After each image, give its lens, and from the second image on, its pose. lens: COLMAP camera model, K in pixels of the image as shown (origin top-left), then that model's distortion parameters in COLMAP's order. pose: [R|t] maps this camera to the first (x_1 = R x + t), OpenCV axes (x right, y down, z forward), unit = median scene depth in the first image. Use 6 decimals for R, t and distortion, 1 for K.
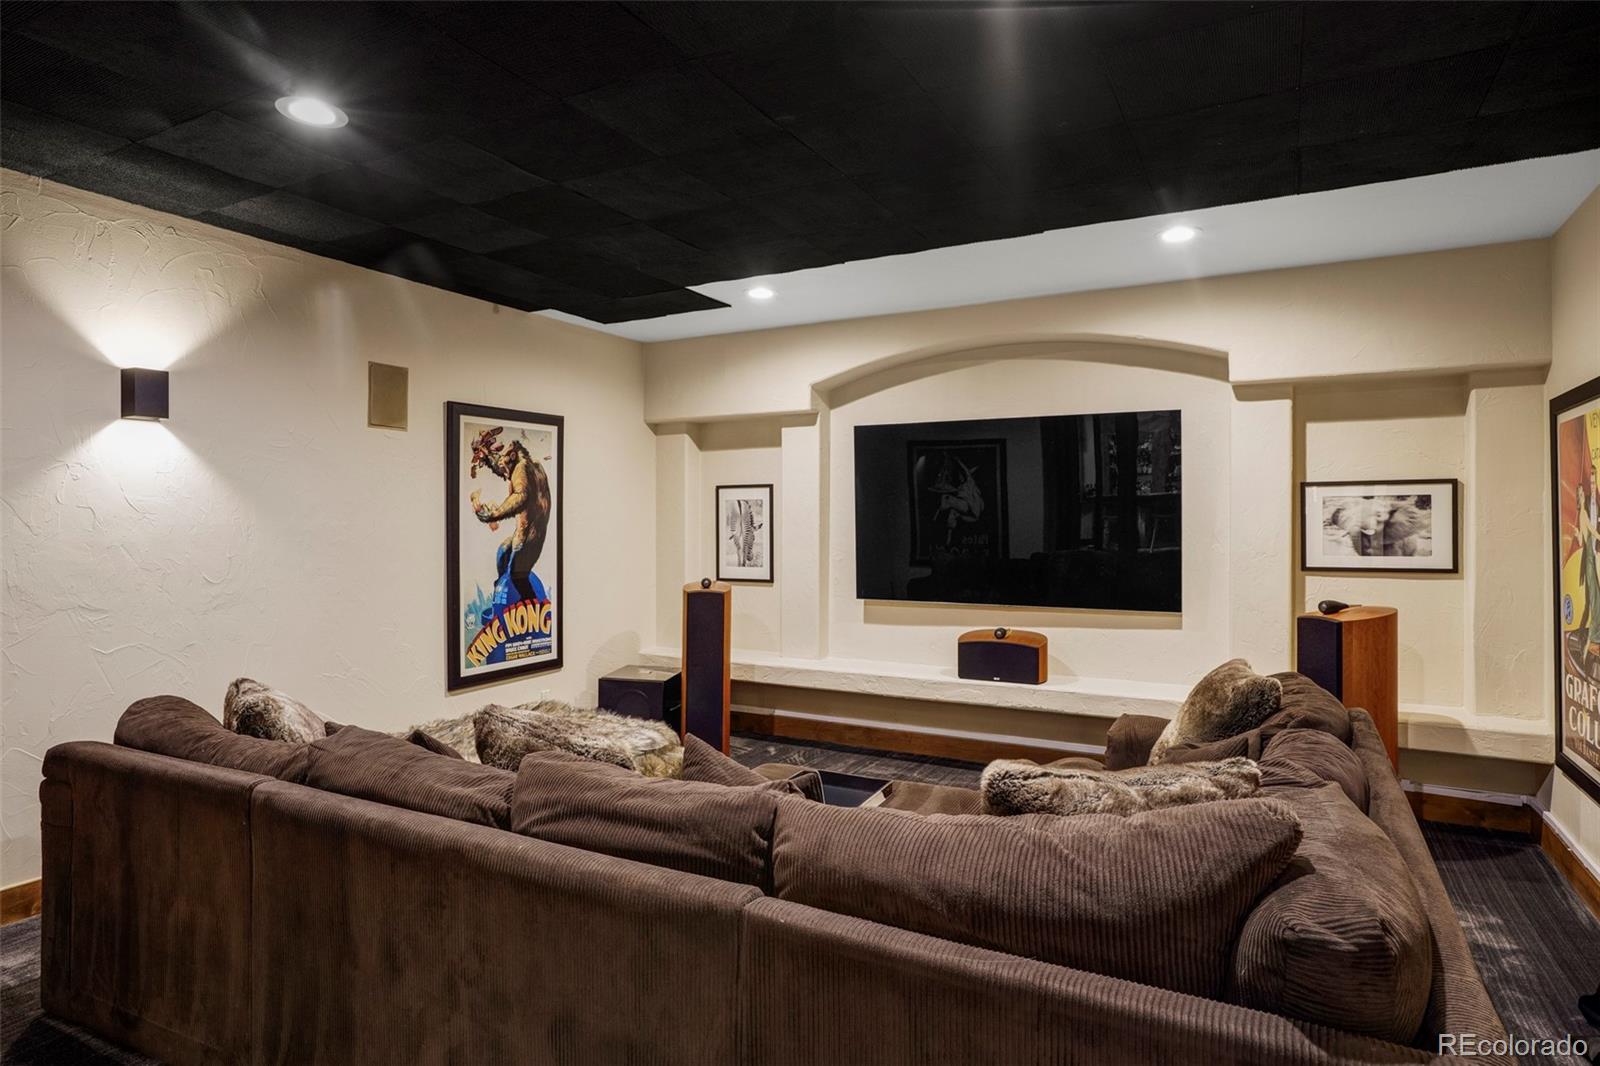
lens RADIAL K [[916.6, 0, 800.1], [0, 916.6, 516.9], [0, 0, 1]] dist [-0.021706, -0.001156]
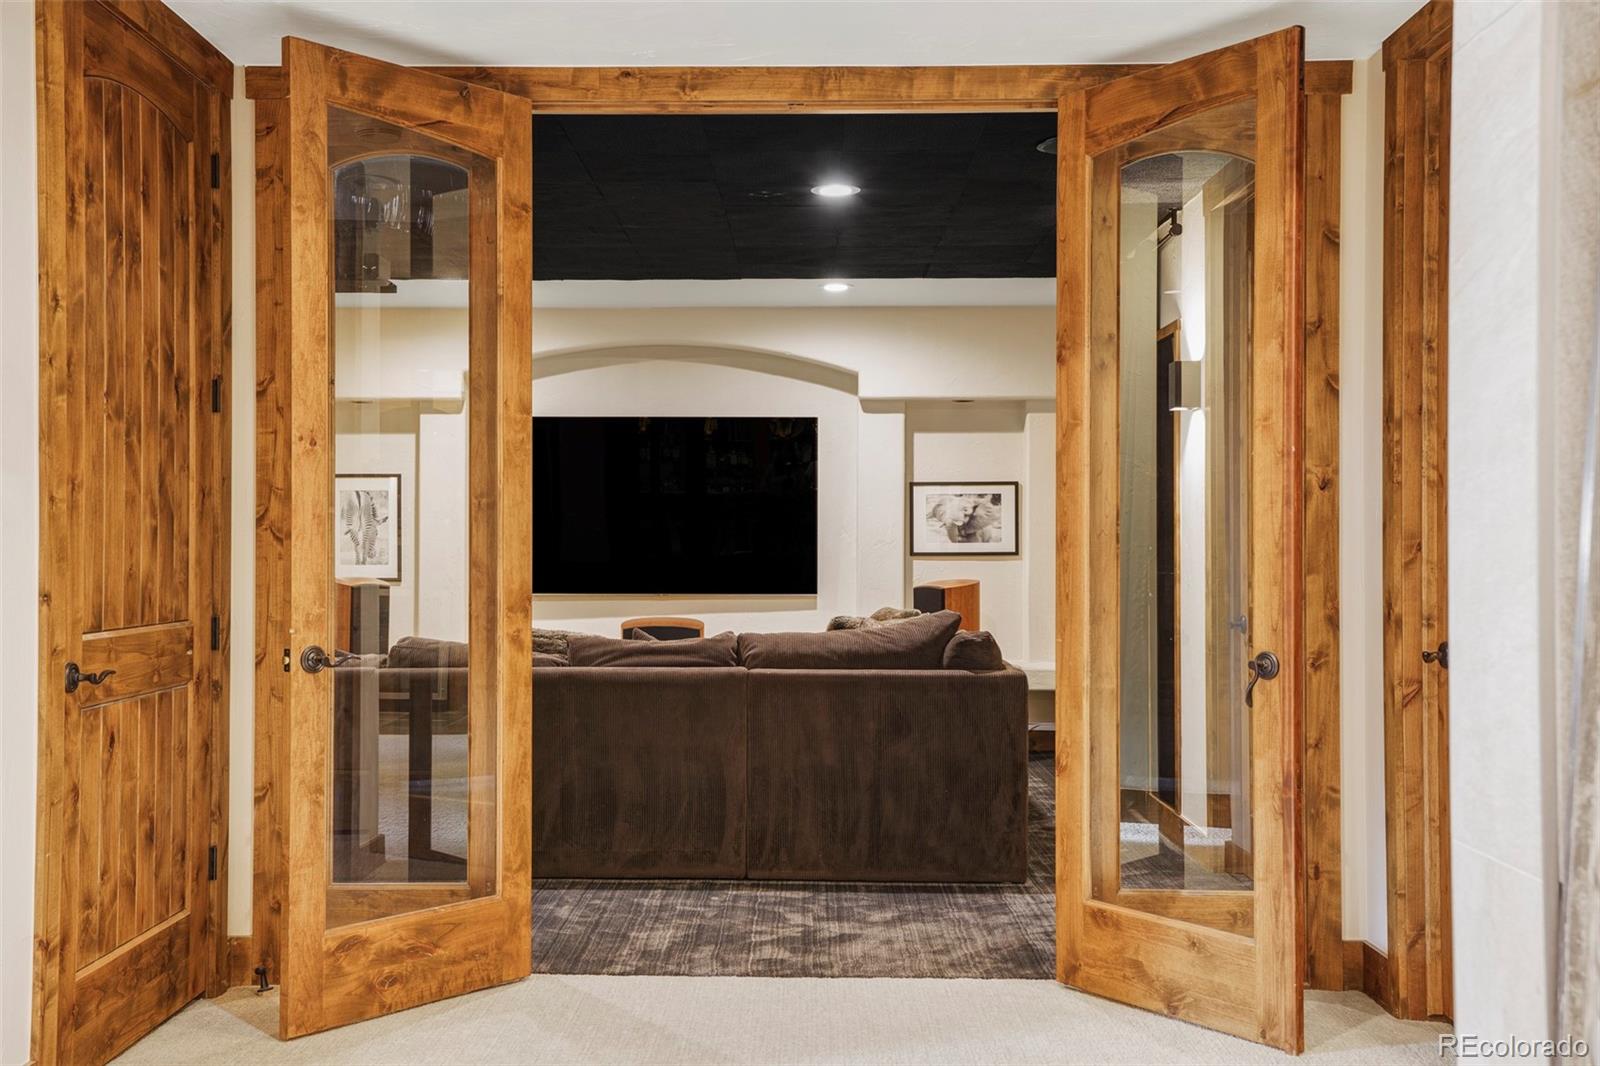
lens RADIAL K [[1604.5, 0, 798.9], [0, 1604.5, 533.8], [0, 0, 1]] dist [0.000515, 0.000000]
pose [[0.885079, 0.001391, 0.465438, -0.573974], [-0.003250, 0.999990, 0.003191, 0.024224], [-0.465429, -0.004337, 0.885074, -0.819450]]
